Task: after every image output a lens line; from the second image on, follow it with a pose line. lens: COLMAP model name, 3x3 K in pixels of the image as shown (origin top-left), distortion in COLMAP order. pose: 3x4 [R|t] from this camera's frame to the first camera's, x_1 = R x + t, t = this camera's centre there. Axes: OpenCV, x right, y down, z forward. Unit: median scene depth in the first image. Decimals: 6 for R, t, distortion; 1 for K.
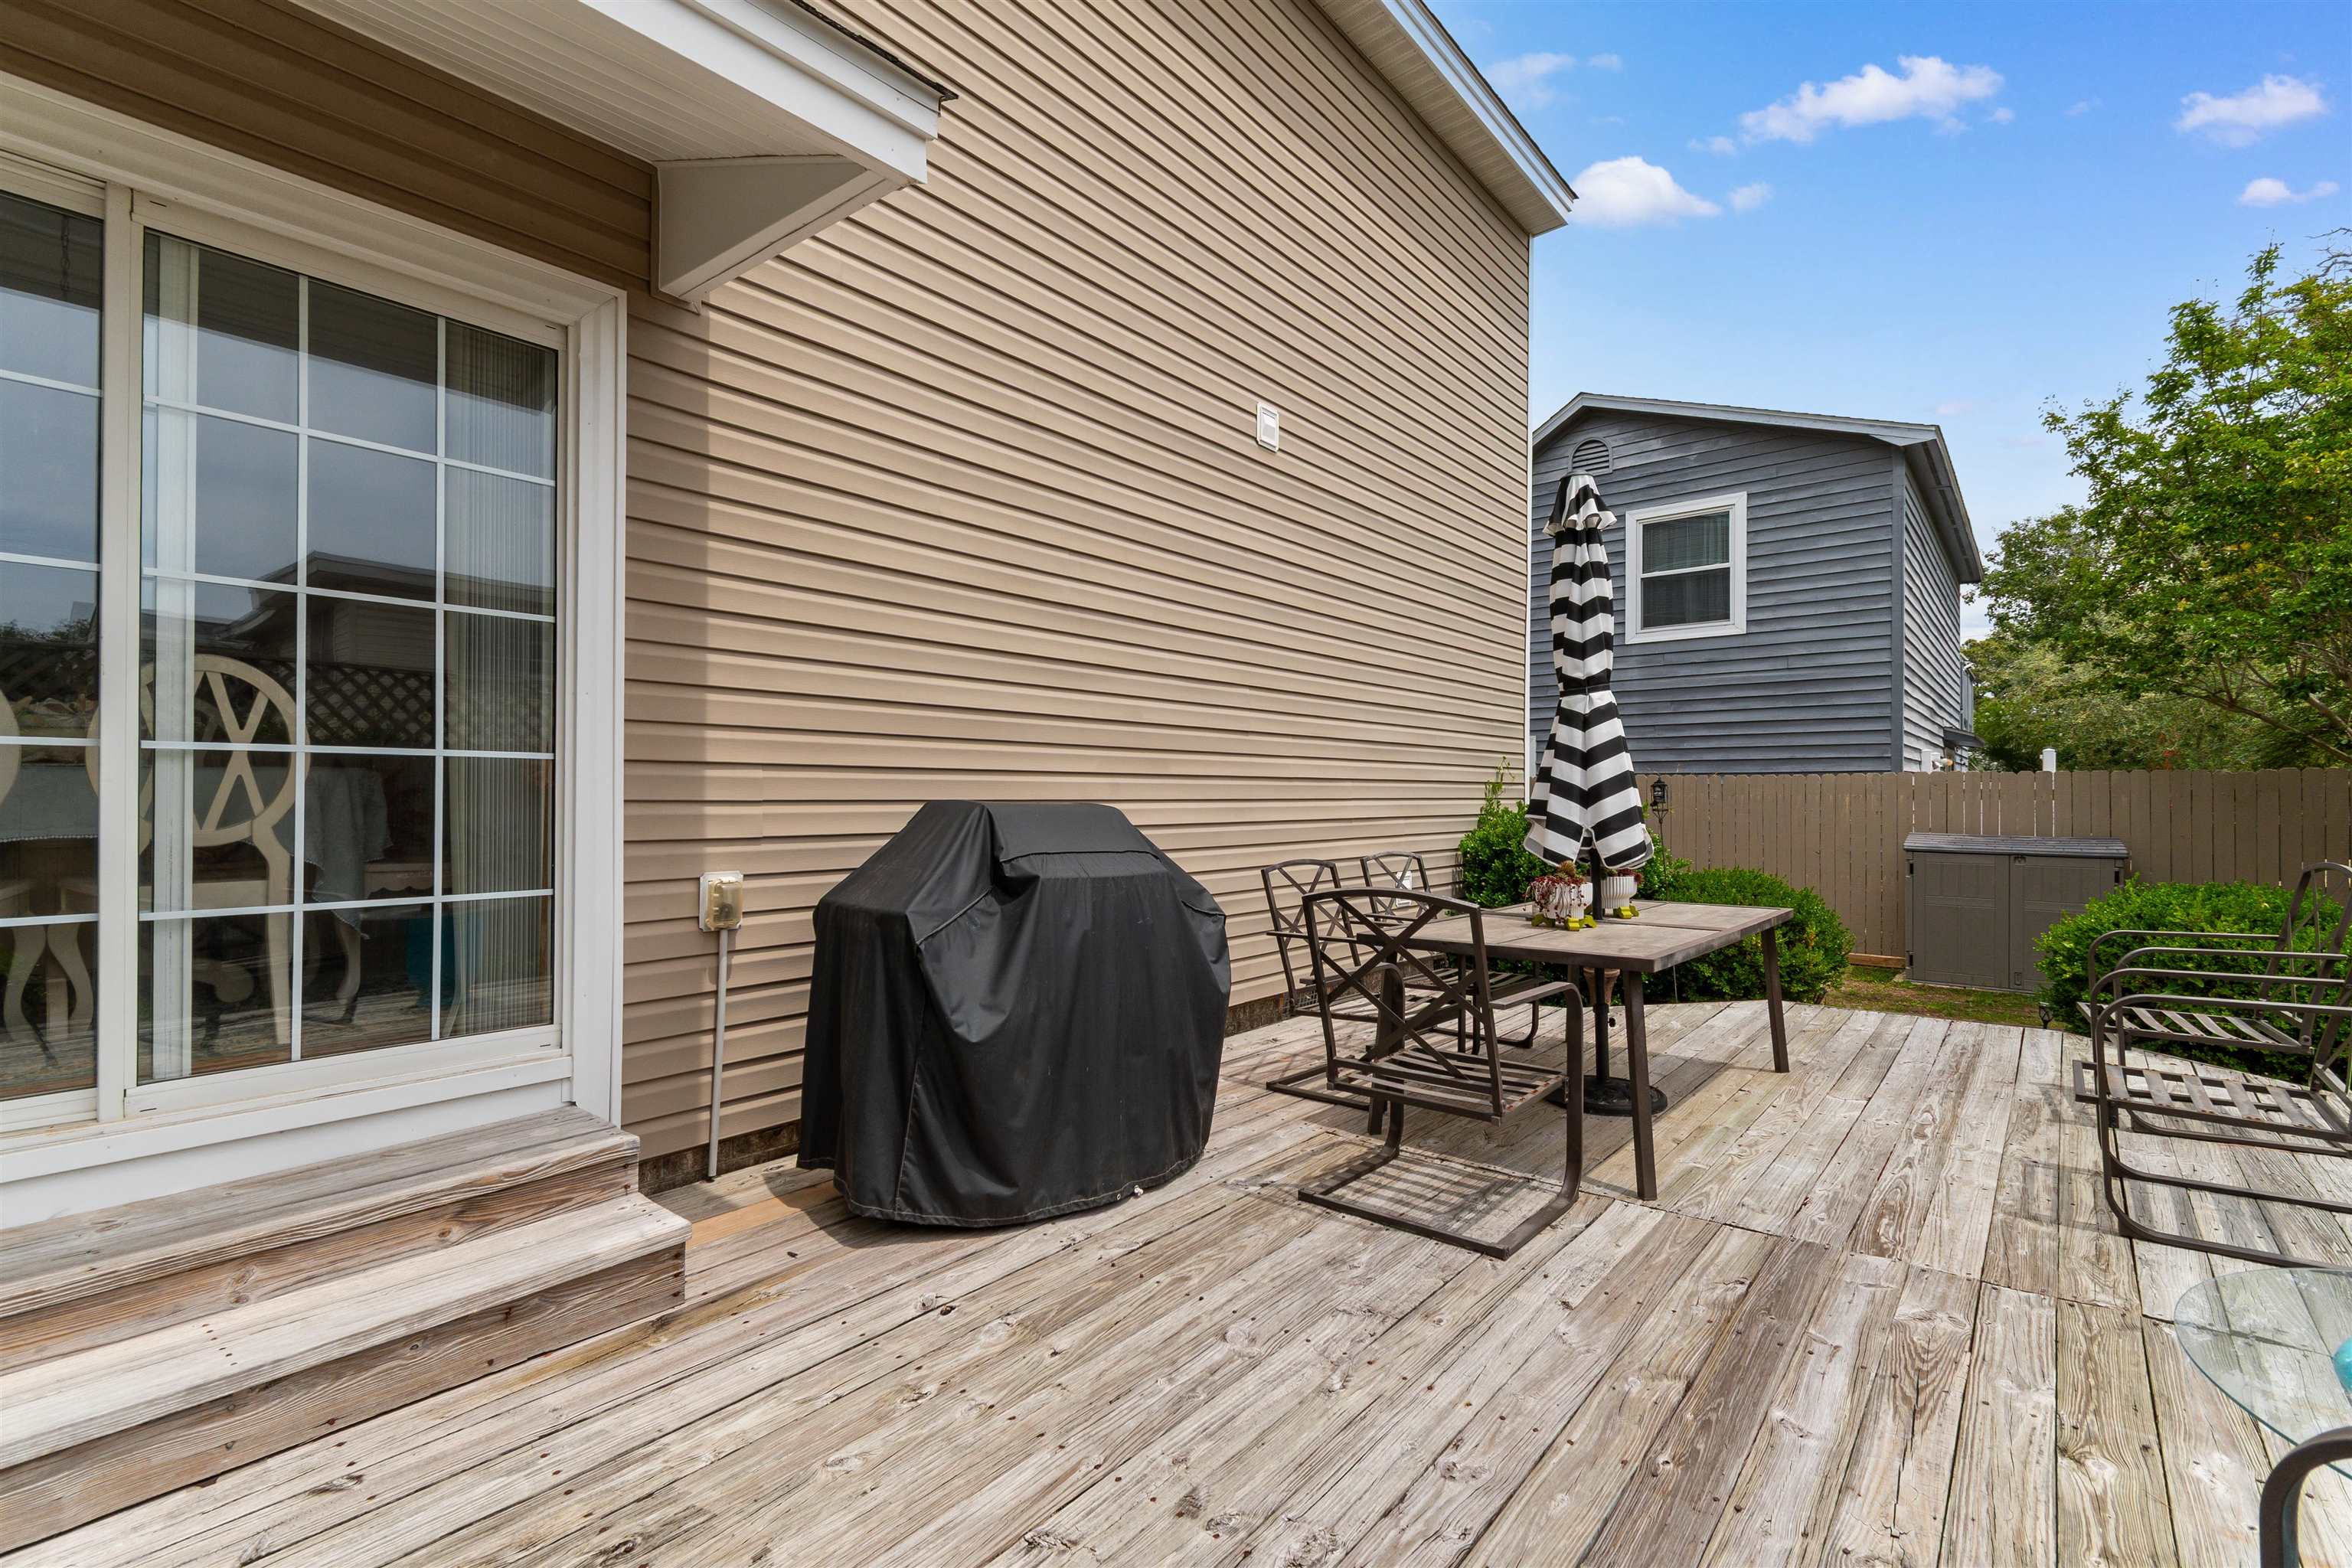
lens RADIAL K [[1038.0, 0, 1182.2], [0, 1038.0, 797.0], [0, 0, 1]] dist [0.001341, -0.000232]
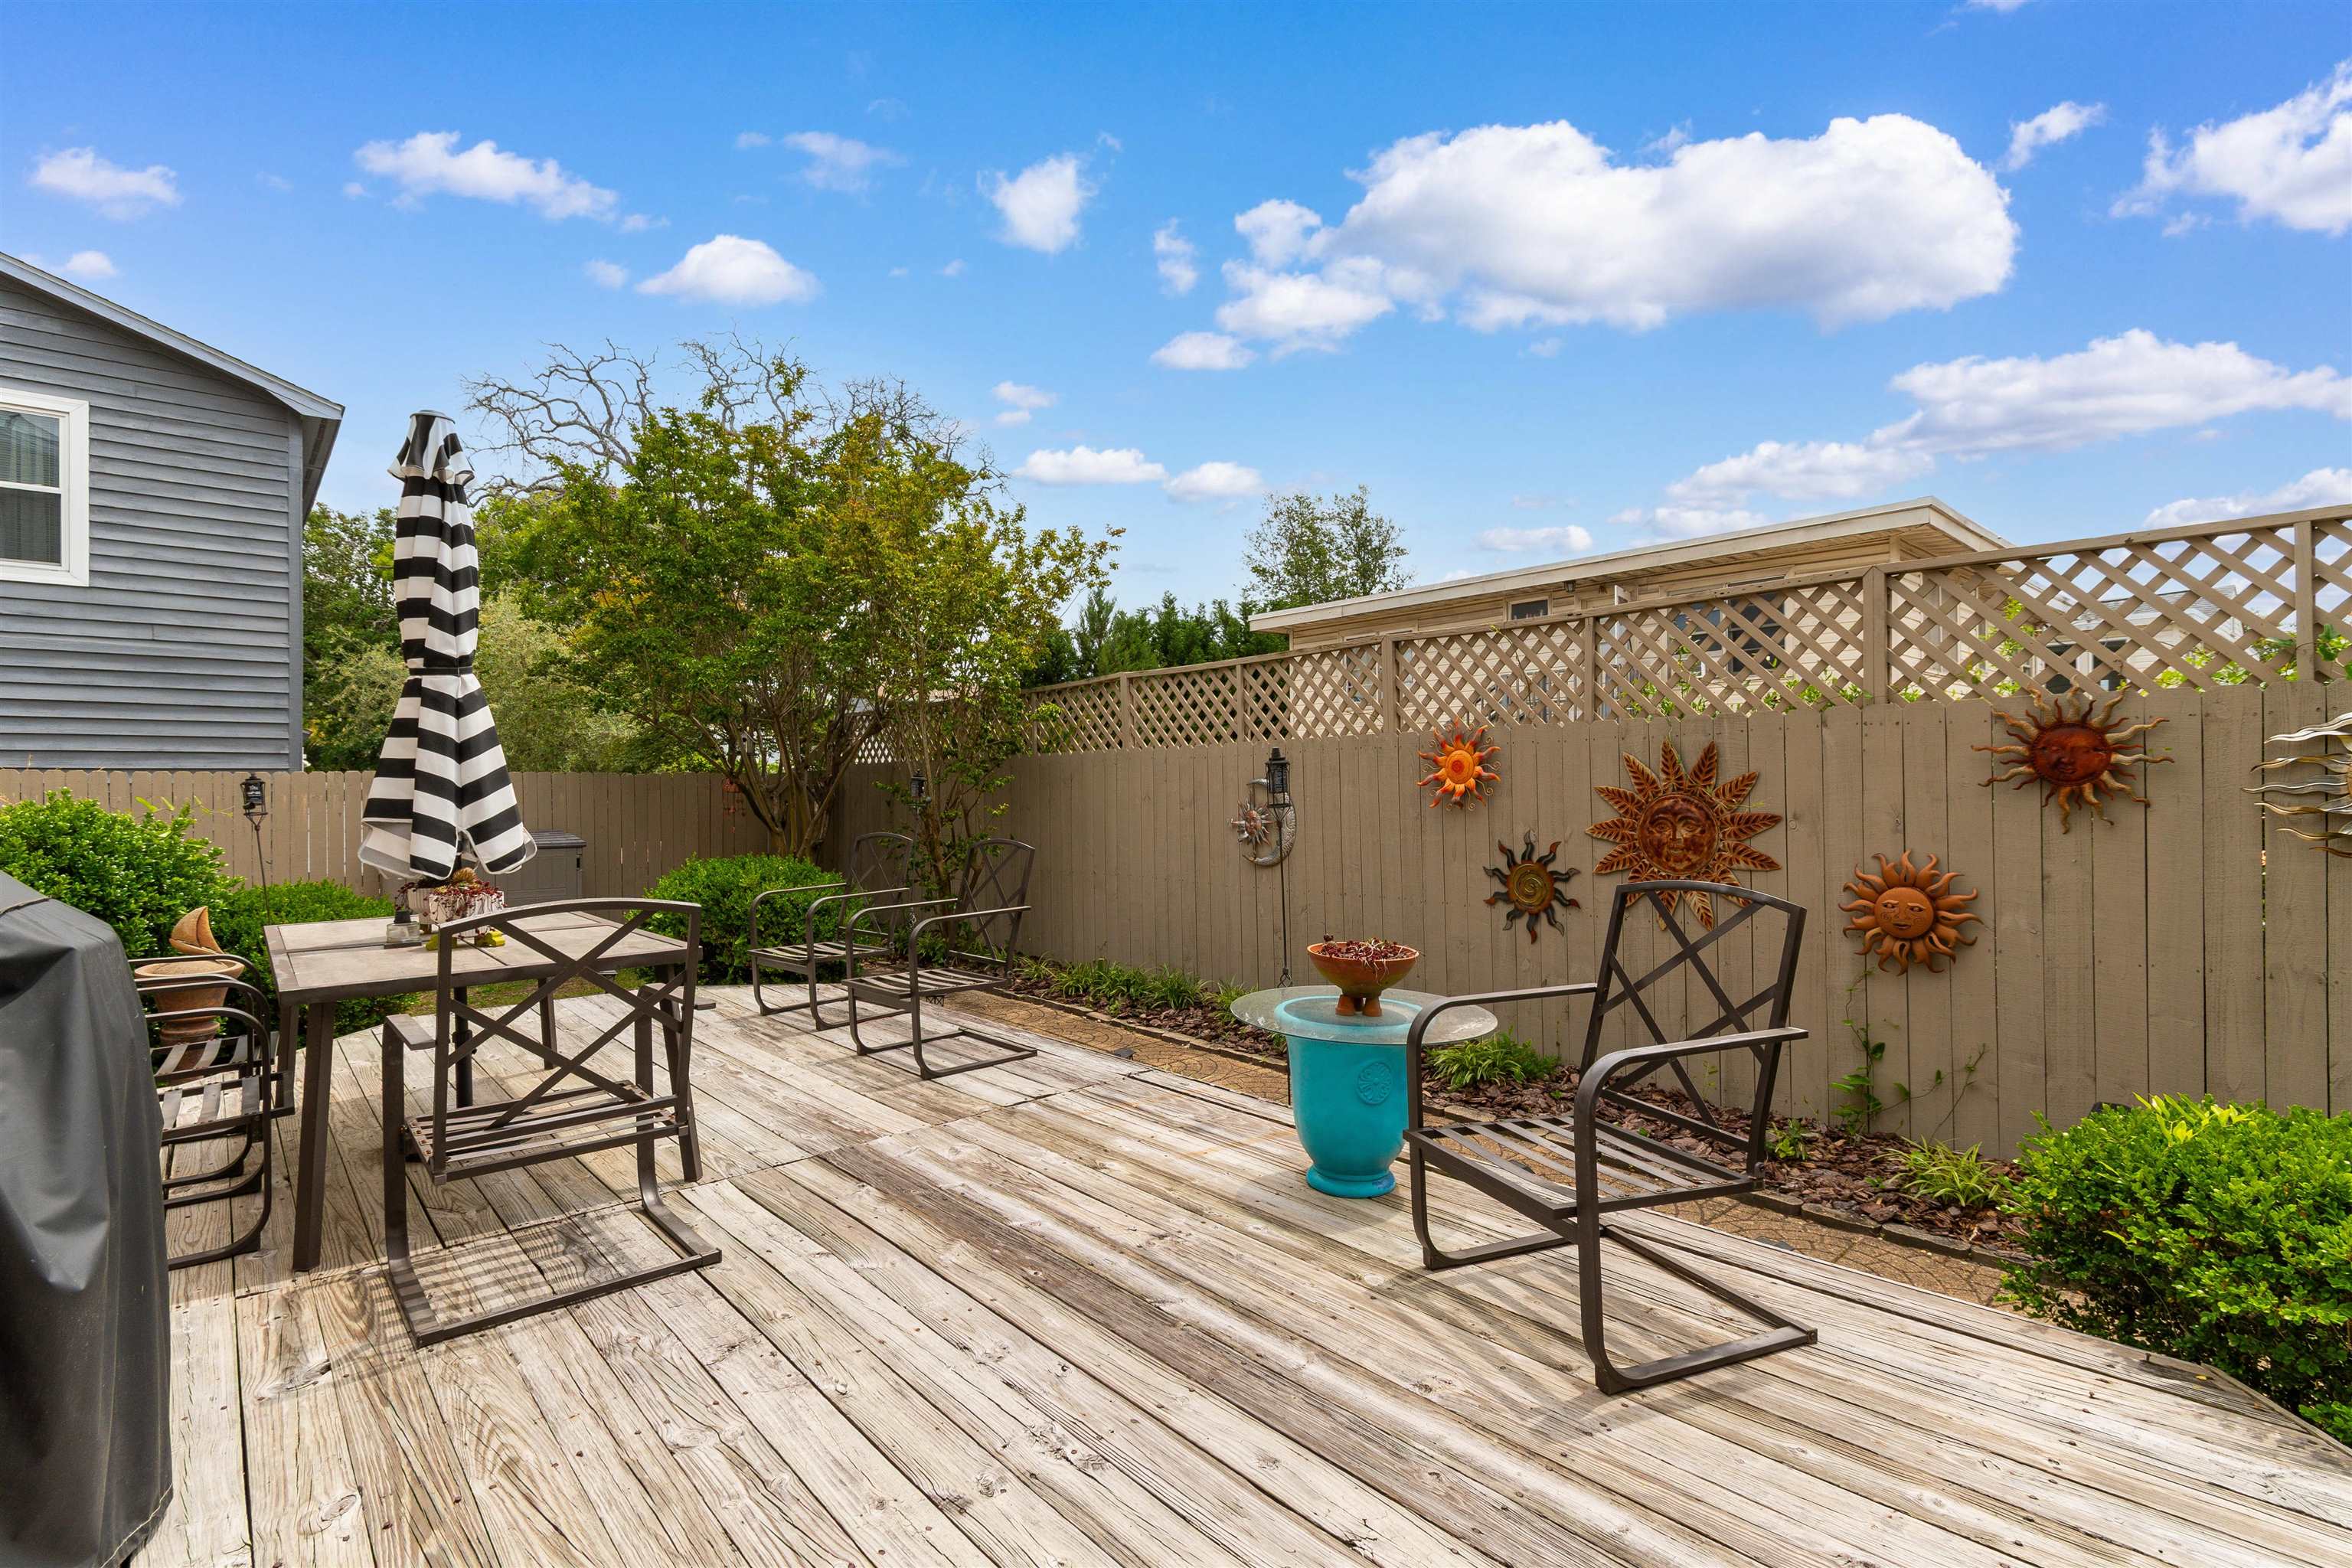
lens RADIAL K [[1098.8, 0, 1176.8], [0, 1098.8, 794.2], [0, 0, 1]] dist [-0.000622, -0.000227]
pose [[0.152294, -0.005643, 0.988319, -0.524798], [0.010568, 0.999936, 0.004080, 0.002775], [-0.988279, 0.009823, 0.152344, 0.330866]]
